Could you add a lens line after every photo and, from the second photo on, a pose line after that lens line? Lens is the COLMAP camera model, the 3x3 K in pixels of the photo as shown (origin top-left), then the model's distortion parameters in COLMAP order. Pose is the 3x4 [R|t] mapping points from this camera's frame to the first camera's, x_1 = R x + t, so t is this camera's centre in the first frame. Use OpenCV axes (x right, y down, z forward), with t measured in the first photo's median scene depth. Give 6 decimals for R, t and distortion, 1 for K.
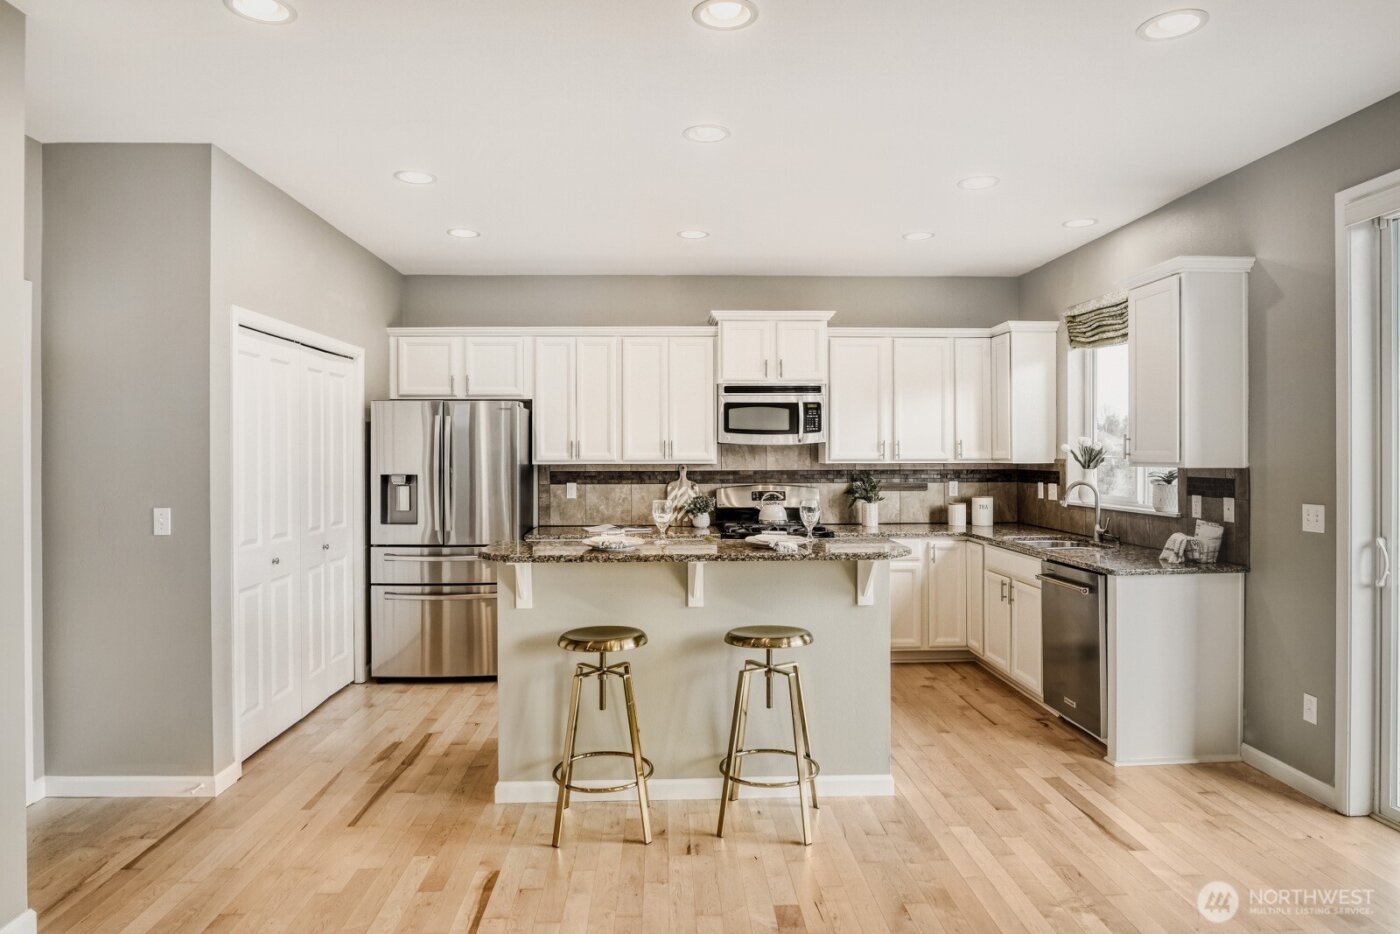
lens RADIAL K [[824.6, 0, 694.1], [0, 824.6, 450.8], [0, 0, 1]] dist [-0.016951, 0.000925]
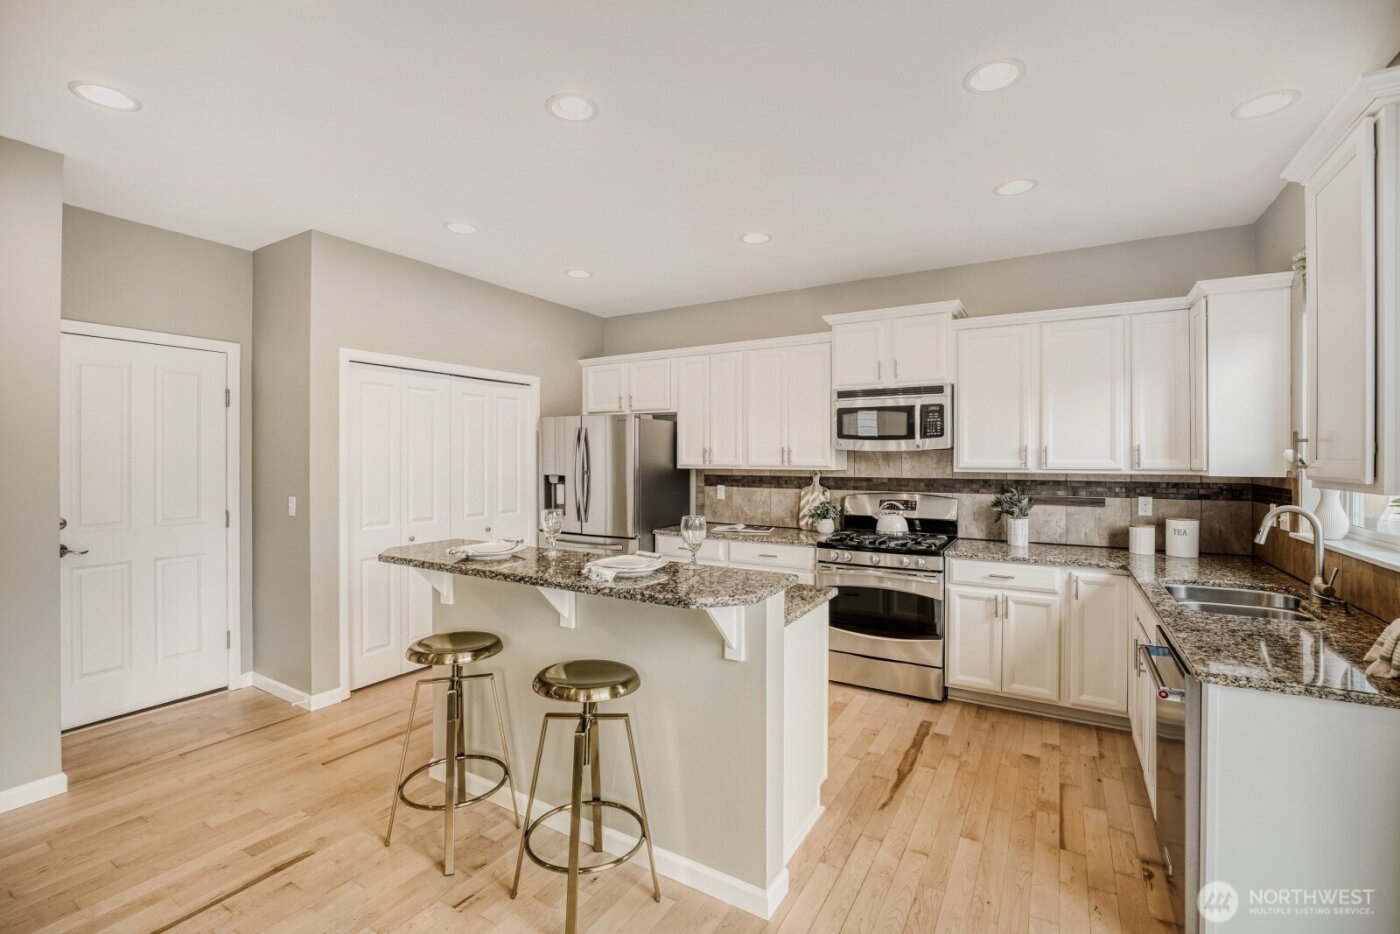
lens RADIAL K [[604.6, 0, 700.6], [0, 604.6, 458.1], [0, 0, 1]] dist [-0.015585, -0.000124]
pose [[0.838944, 0.005000, -0.544195, 0.291702], [-0.003586, 0.999987, 0.003660, -0.001137], [0.544206, -0.001119, 0.838951, 0.306740]]
